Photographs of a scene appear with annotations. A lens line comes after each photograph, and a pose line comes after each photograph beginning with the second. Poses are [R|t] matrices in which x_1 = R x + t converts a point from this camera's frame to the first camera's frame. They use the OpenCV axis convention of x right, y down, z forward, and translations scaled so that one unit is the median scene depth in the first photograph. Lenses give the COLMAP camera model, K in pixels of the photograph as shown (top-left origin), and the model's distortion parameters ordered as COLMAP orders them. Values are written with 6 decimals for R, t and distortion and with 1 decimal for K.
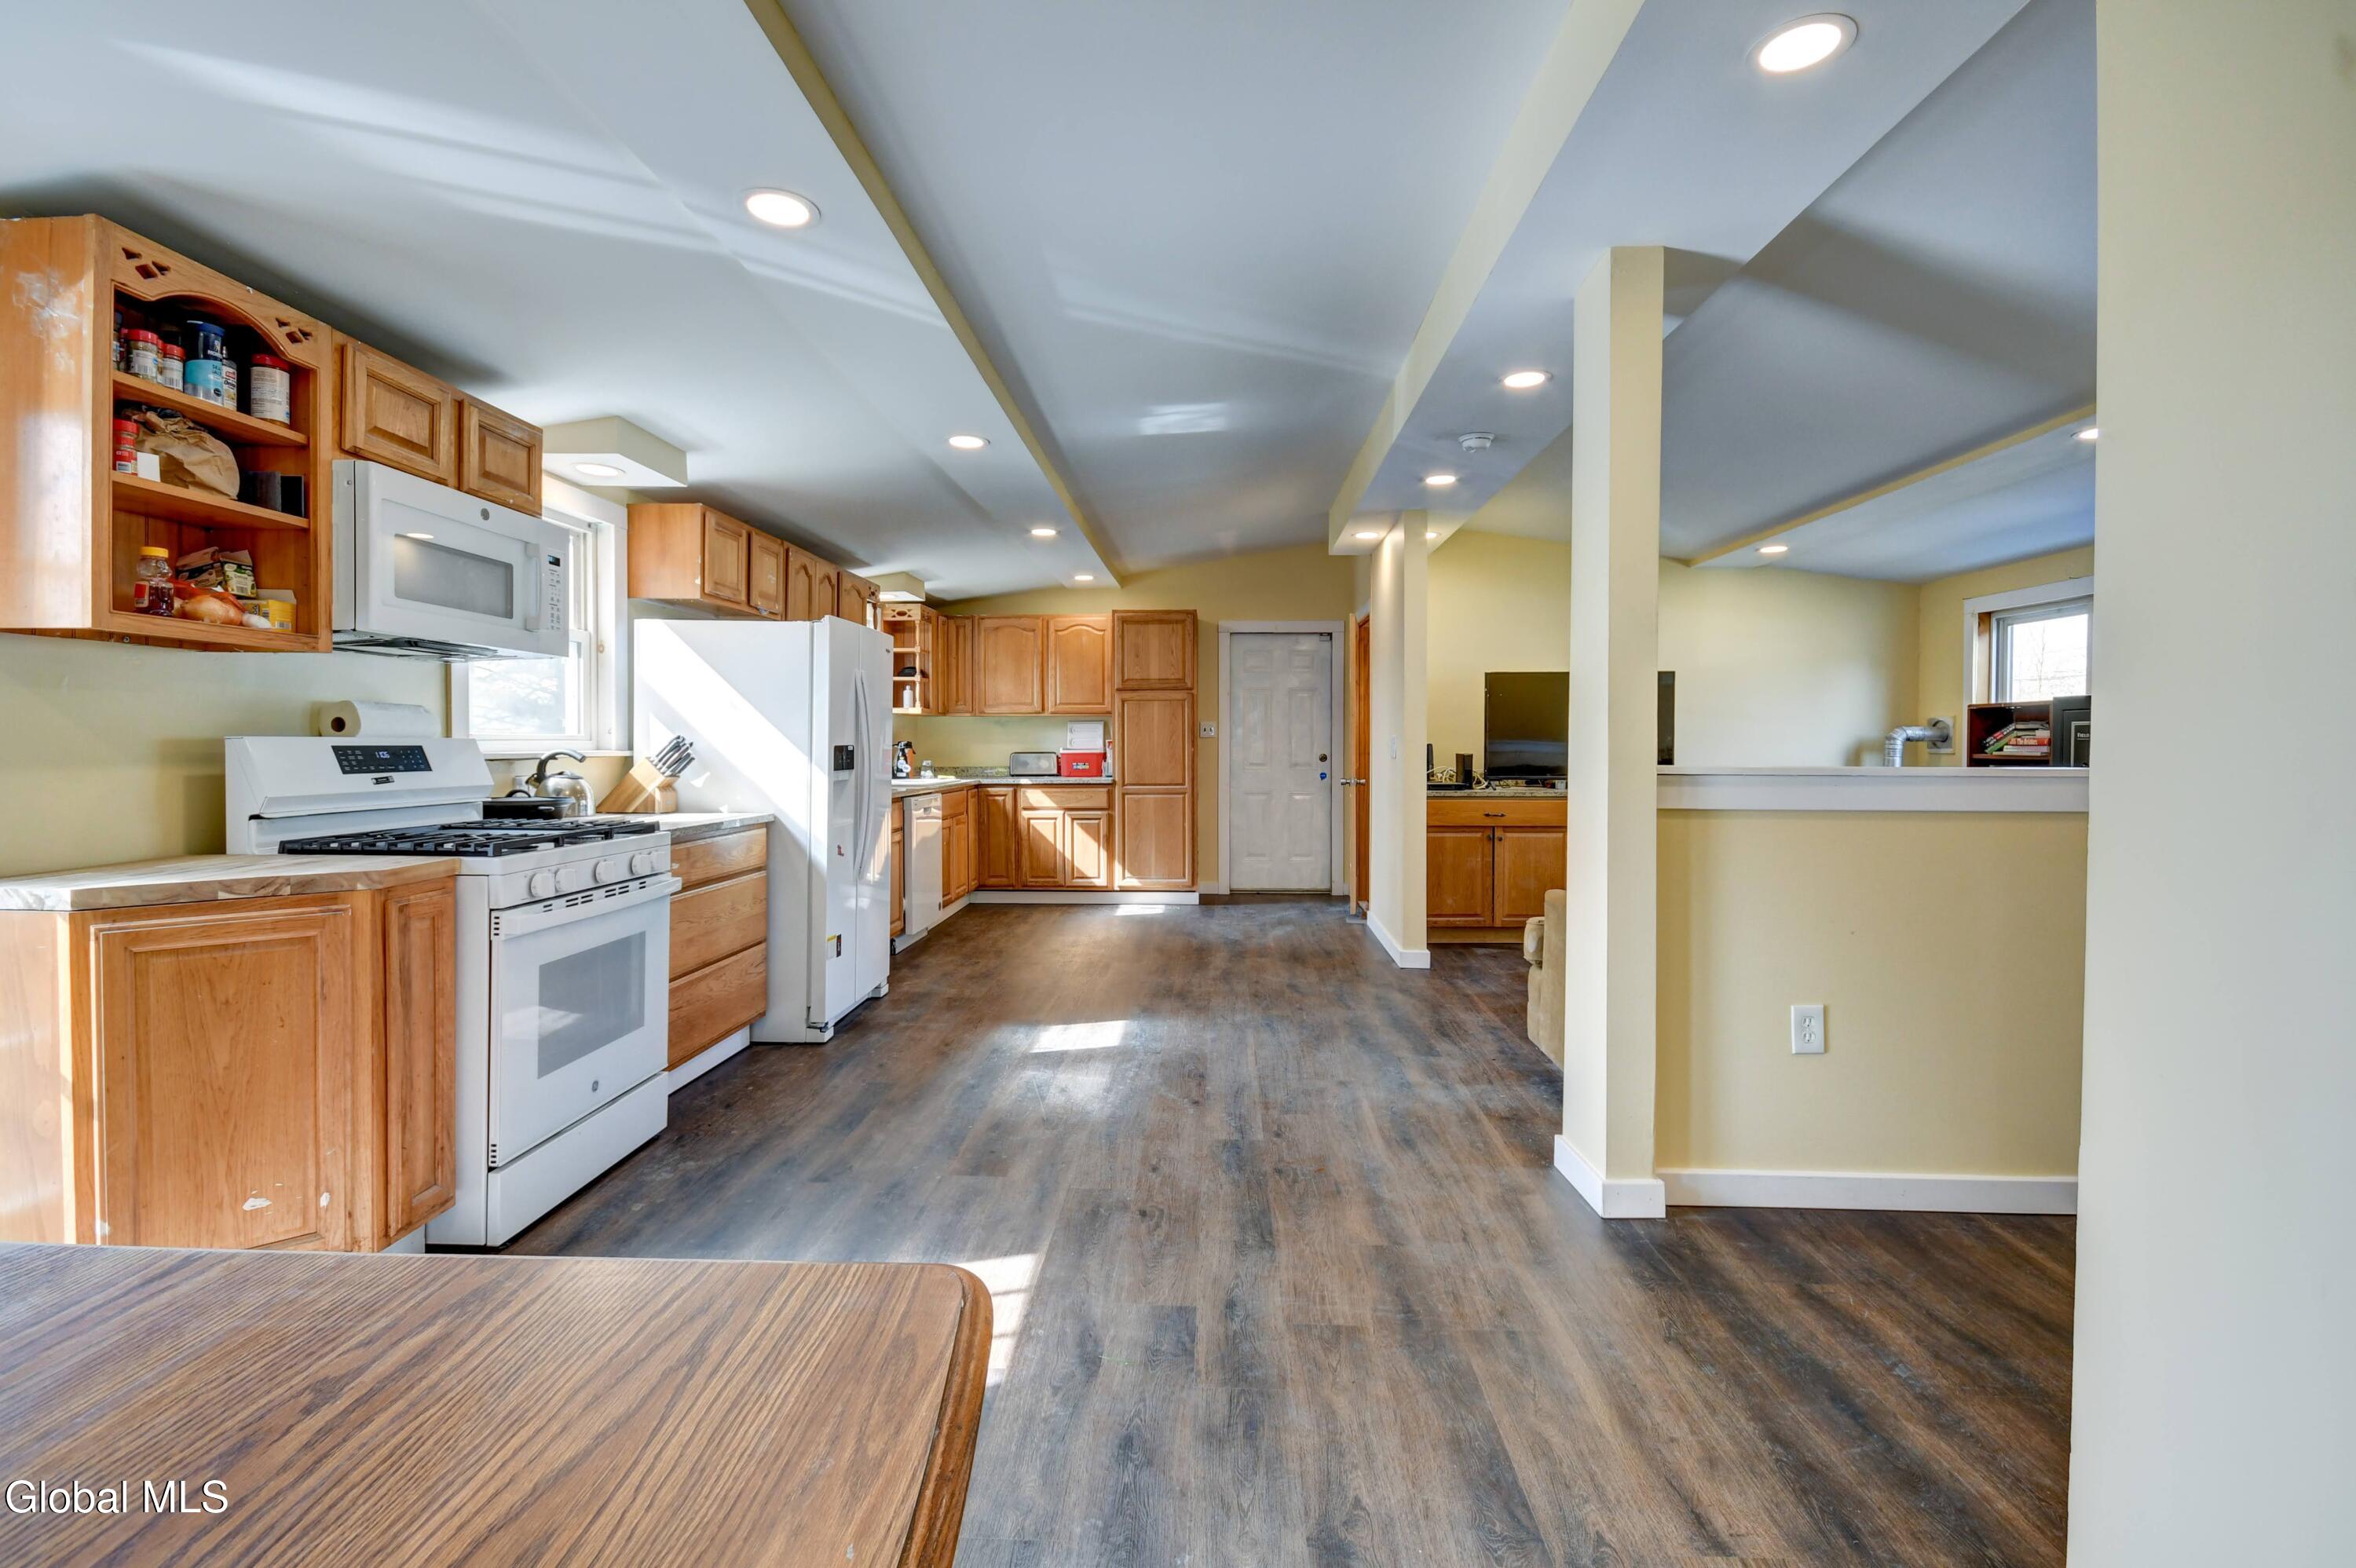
lens RADIAL K [[1043.4, 0, 1155.4], [0, 1043.4, 759.7], [0, 0, 1]] dist [0.014548, -0.008913]
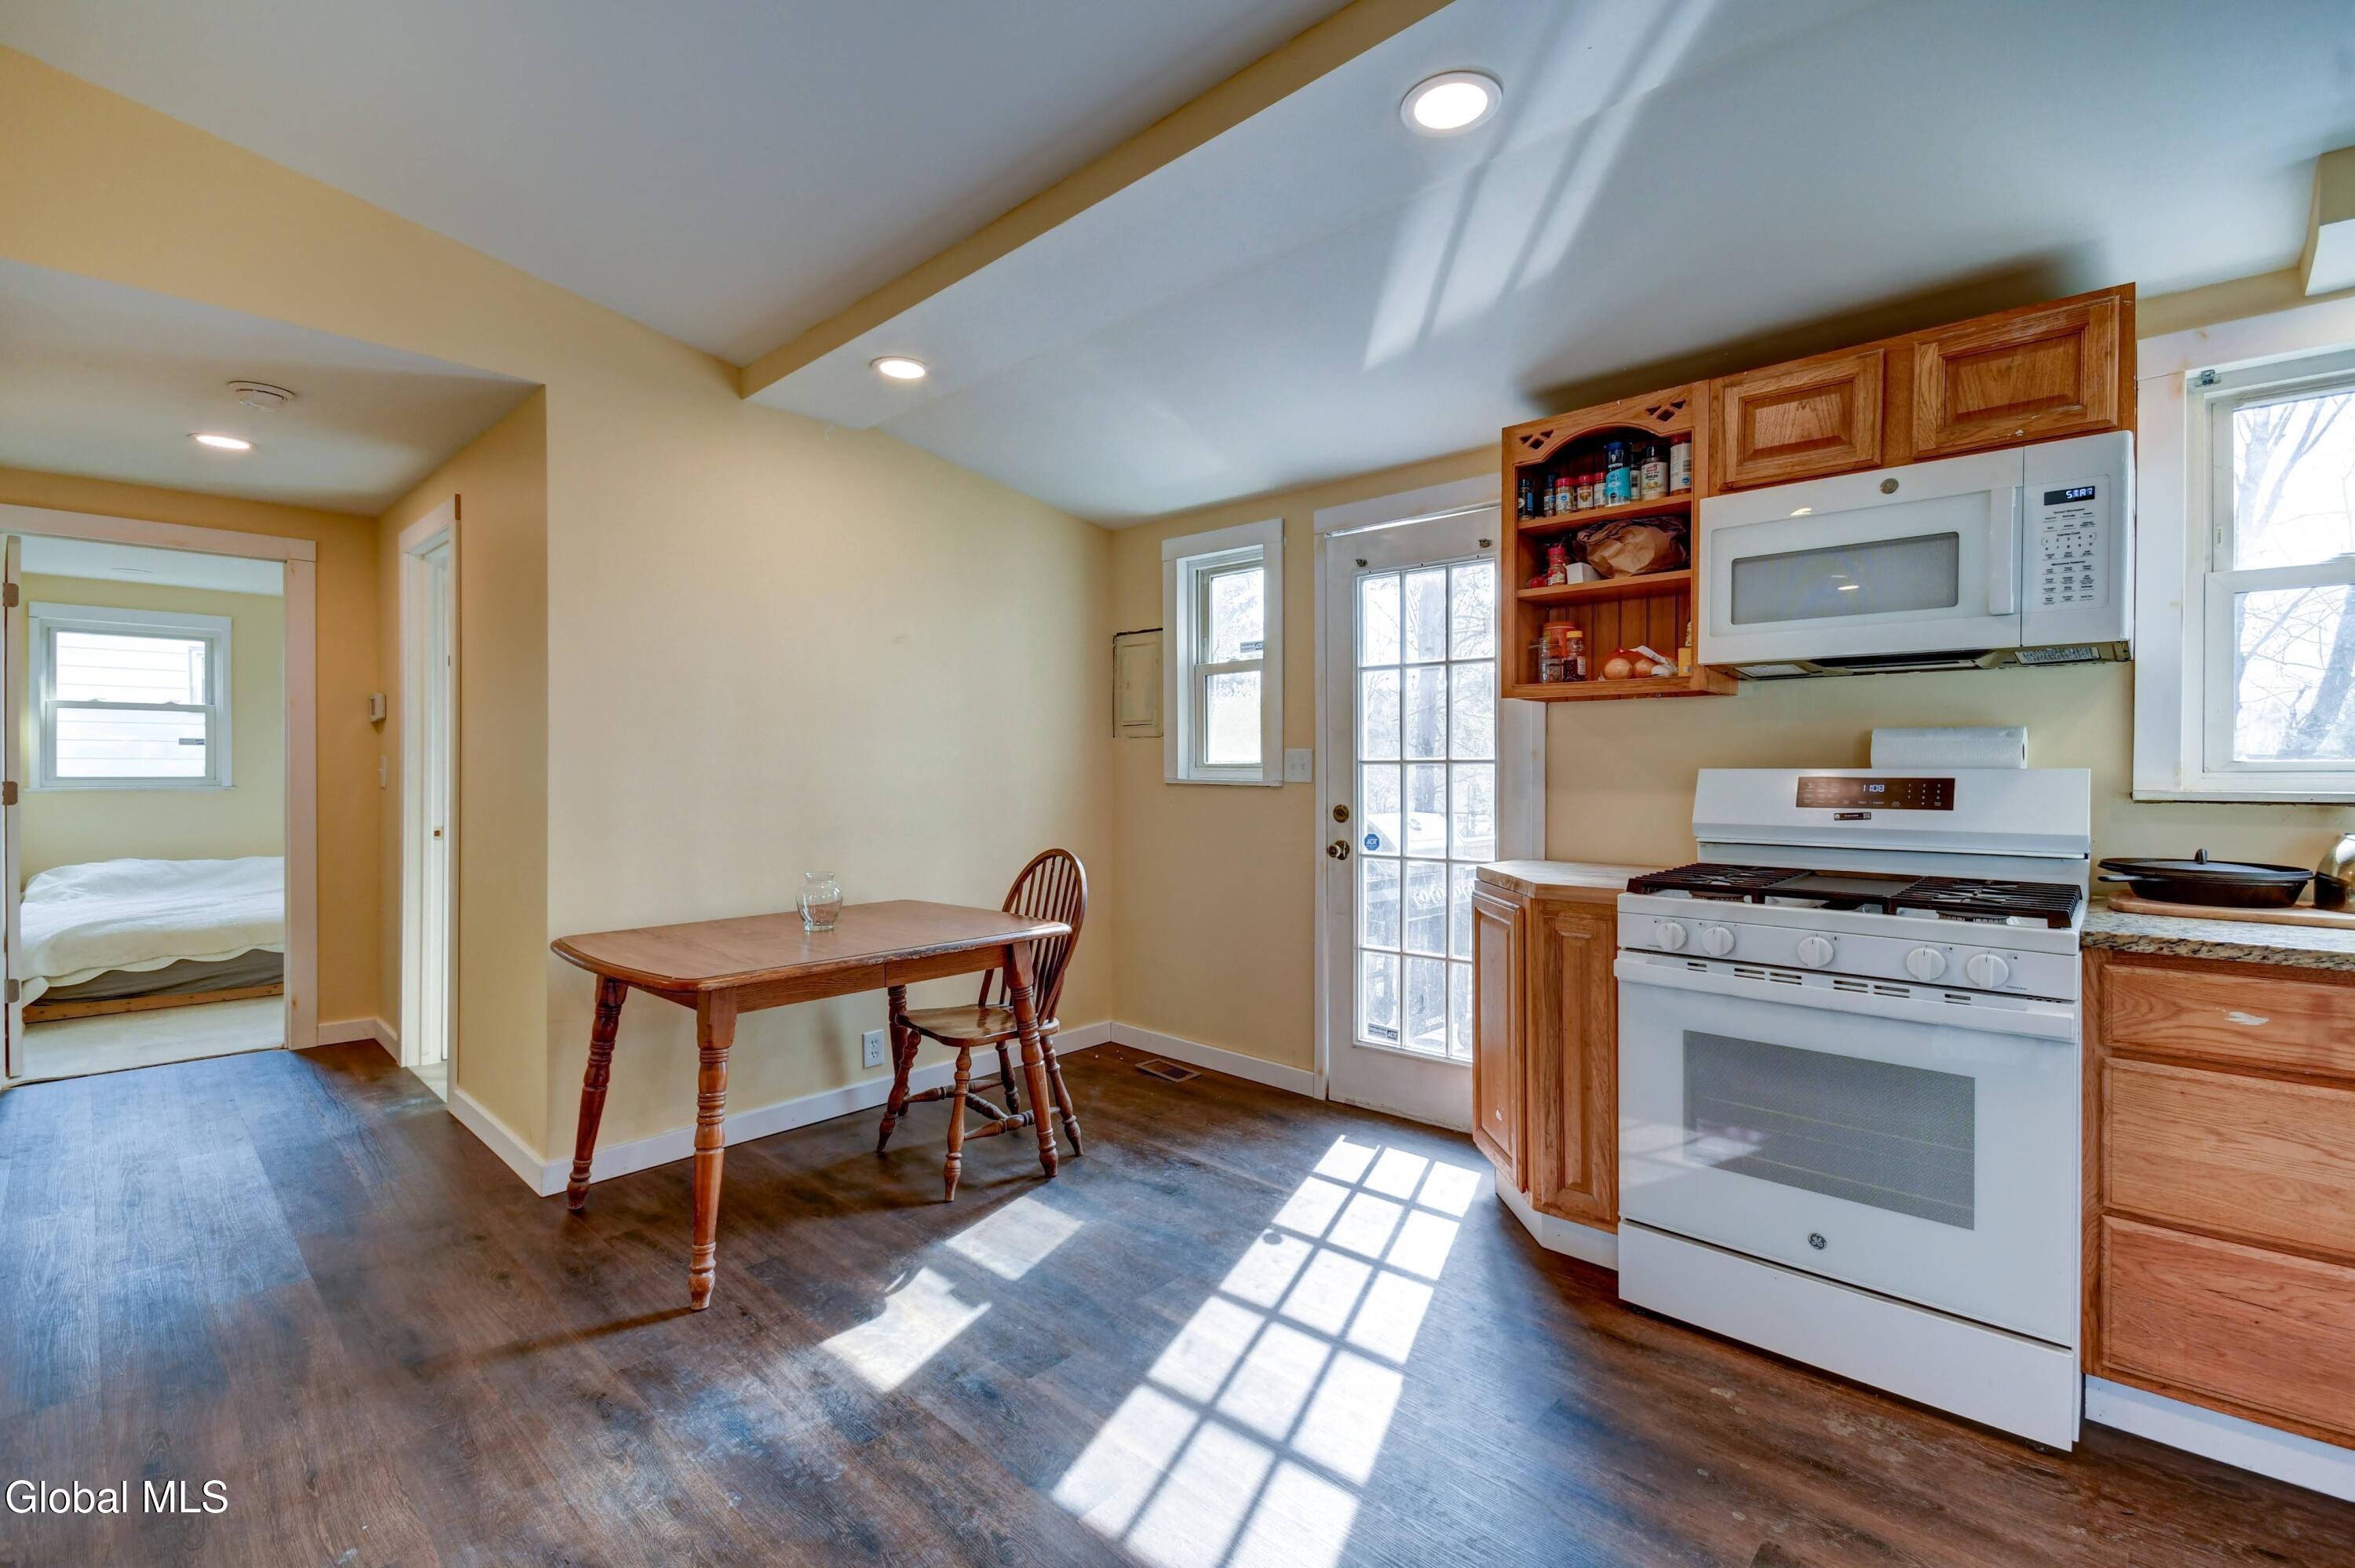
lens RADIAL K [[1043.0, 0, 1177.3], [0, 1043.0, 771.2], [0, 0, 1]] dist [0.014548, -0.008913]
pose [[-0.639907, -0.001732, -0.768451, 0.282586], [-0.014061, 0.999856, 0.009455, -0.016800], [0.768324, 0.016856, -0.639839, 0.984298]]
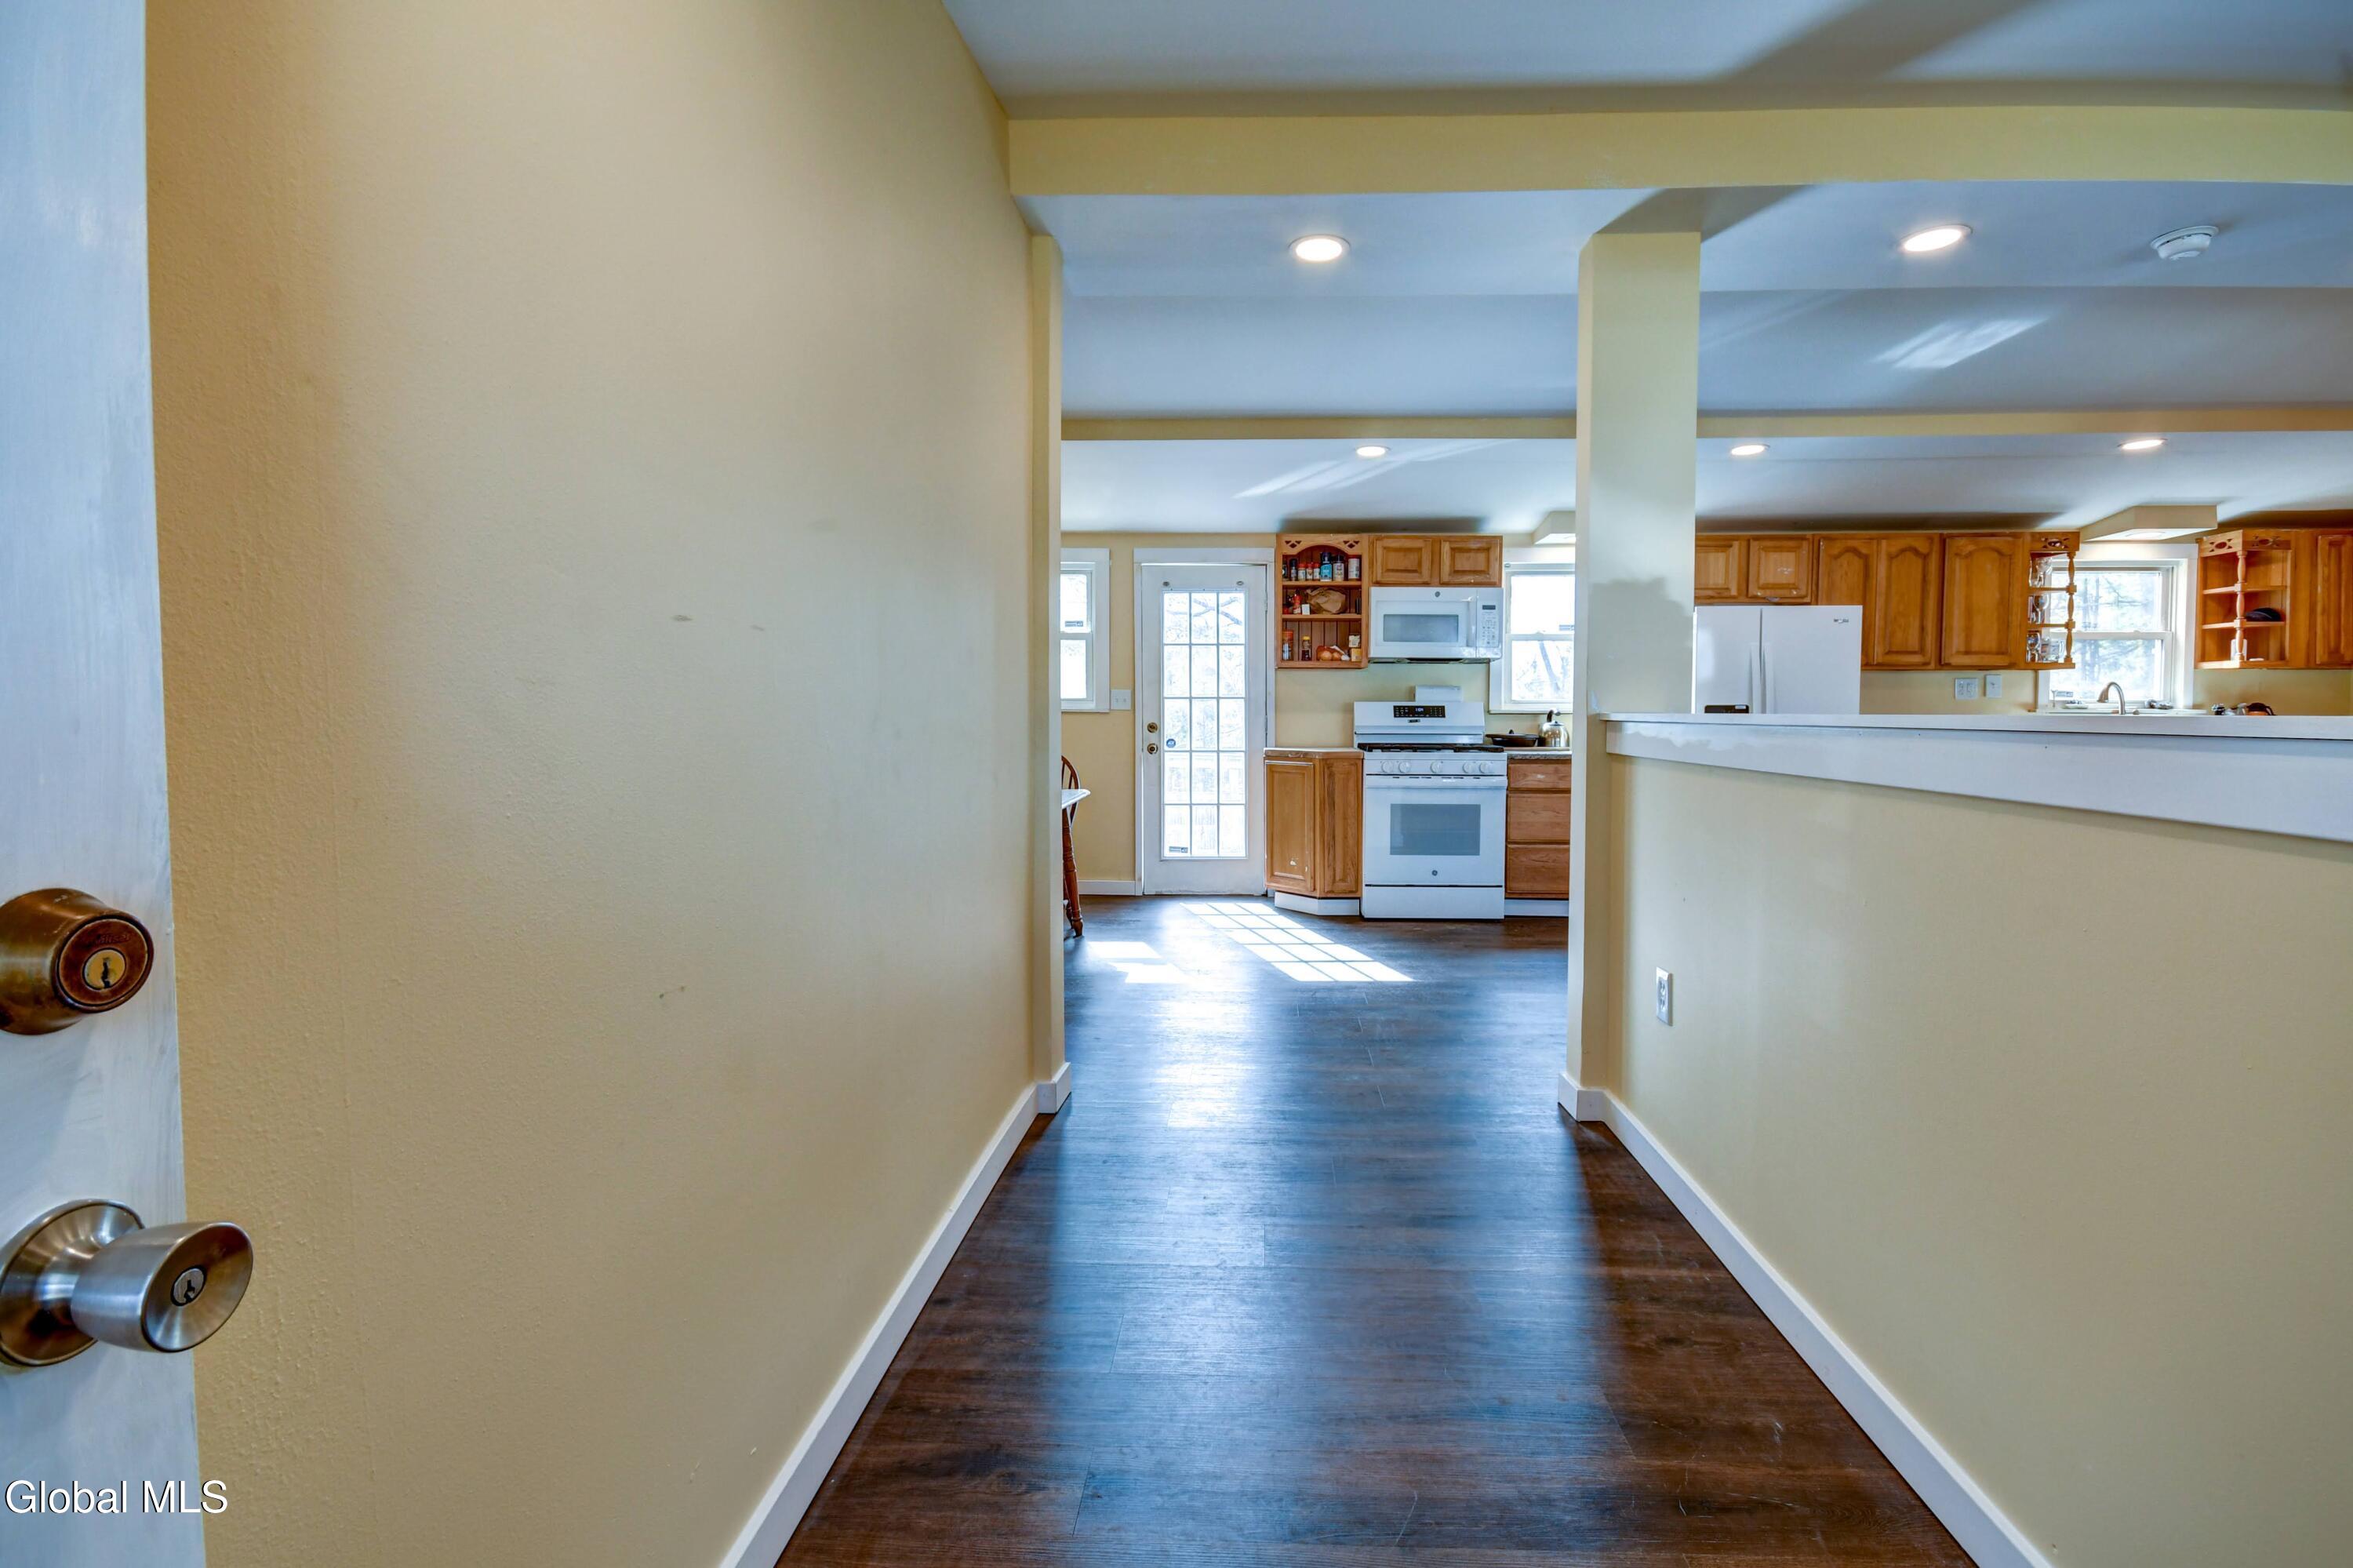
lens RADIAL K [[1042.2, 0, 1245.2], [0, 1042.2, 746.7], [0, 0, 1]] dist [0.014548, -0.008913]
pose [[0.026699, 0.029861, -0.999197, 1.286488], [-0.018069, 0.999405, 0.029385, 0.013653], [0.999480, 0.017270, 0.027222, 0.505995]]
